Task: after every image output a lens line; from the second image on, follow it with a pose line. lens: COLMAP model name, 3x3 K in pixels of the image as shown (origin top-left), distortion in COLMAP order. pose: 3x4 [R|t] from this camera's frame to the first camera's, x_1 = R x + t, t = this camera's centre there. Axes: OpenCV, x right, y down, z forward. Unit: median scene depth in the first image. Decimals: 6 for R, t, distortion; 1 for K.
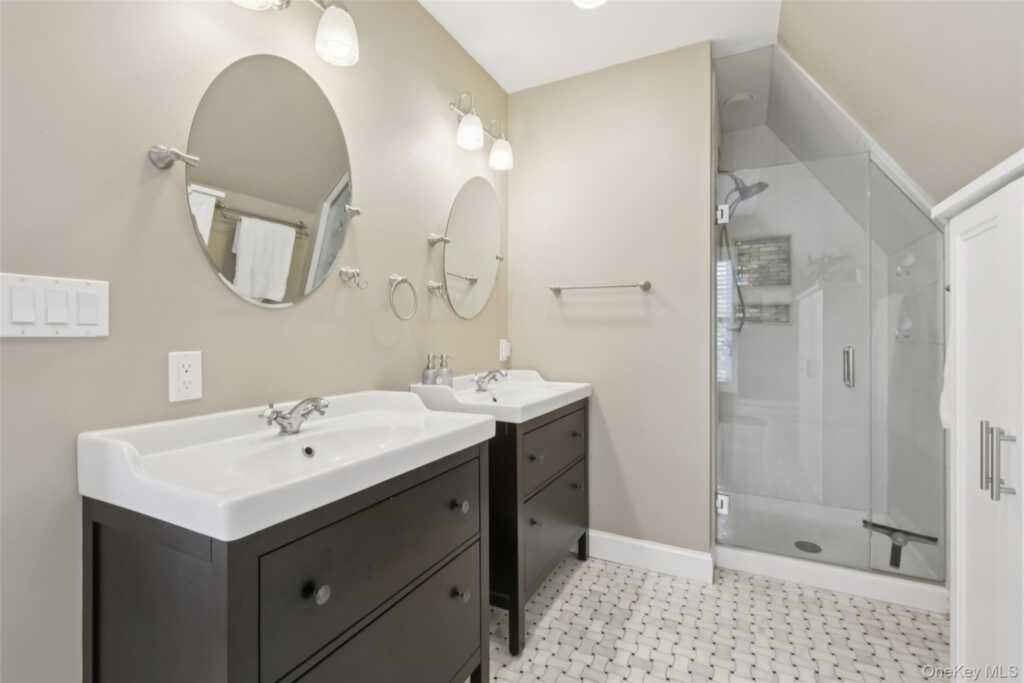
lens RADIAL K [[456.9, 0, 514.1], [0, 456.9, 335.3], [0, 0, 1]] dist [0.000029, 0.001371]
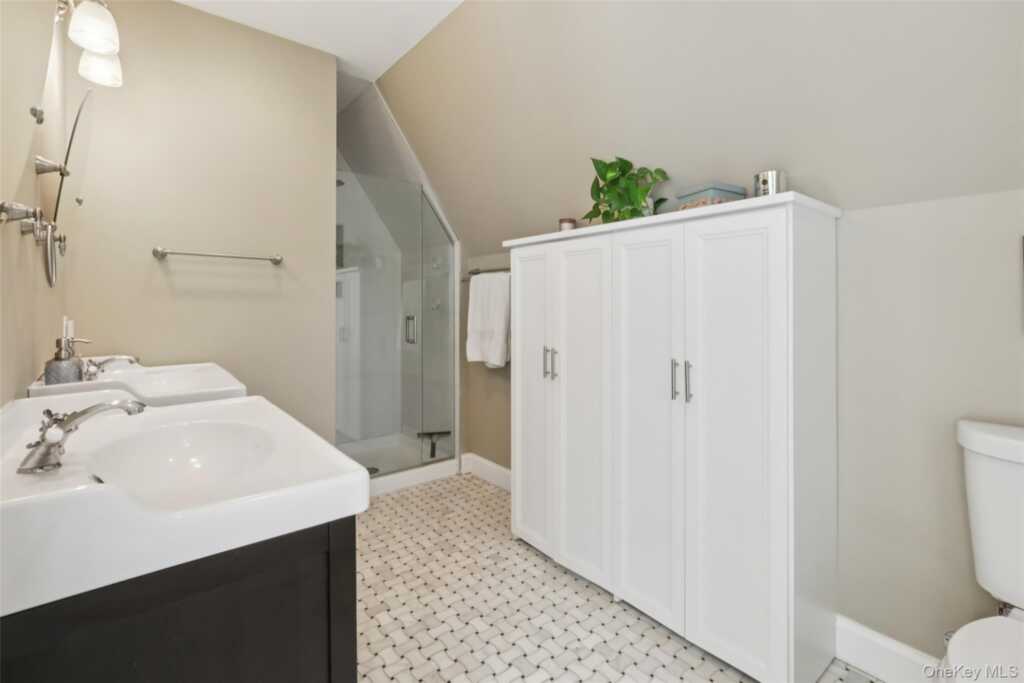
lens RADIAL K [[456.9, 0, 532.4], [0, 456.9, 311.9], [0, 0, 1]] dist [0.000029, 0.001371]
pose [[0.393772, -0.010495, 0.919148, -0.492631], [0.002648, 0.999944, 0.010283, -0.002864], [-0.919204, -0.001616, 0.393778, 0.086491]]
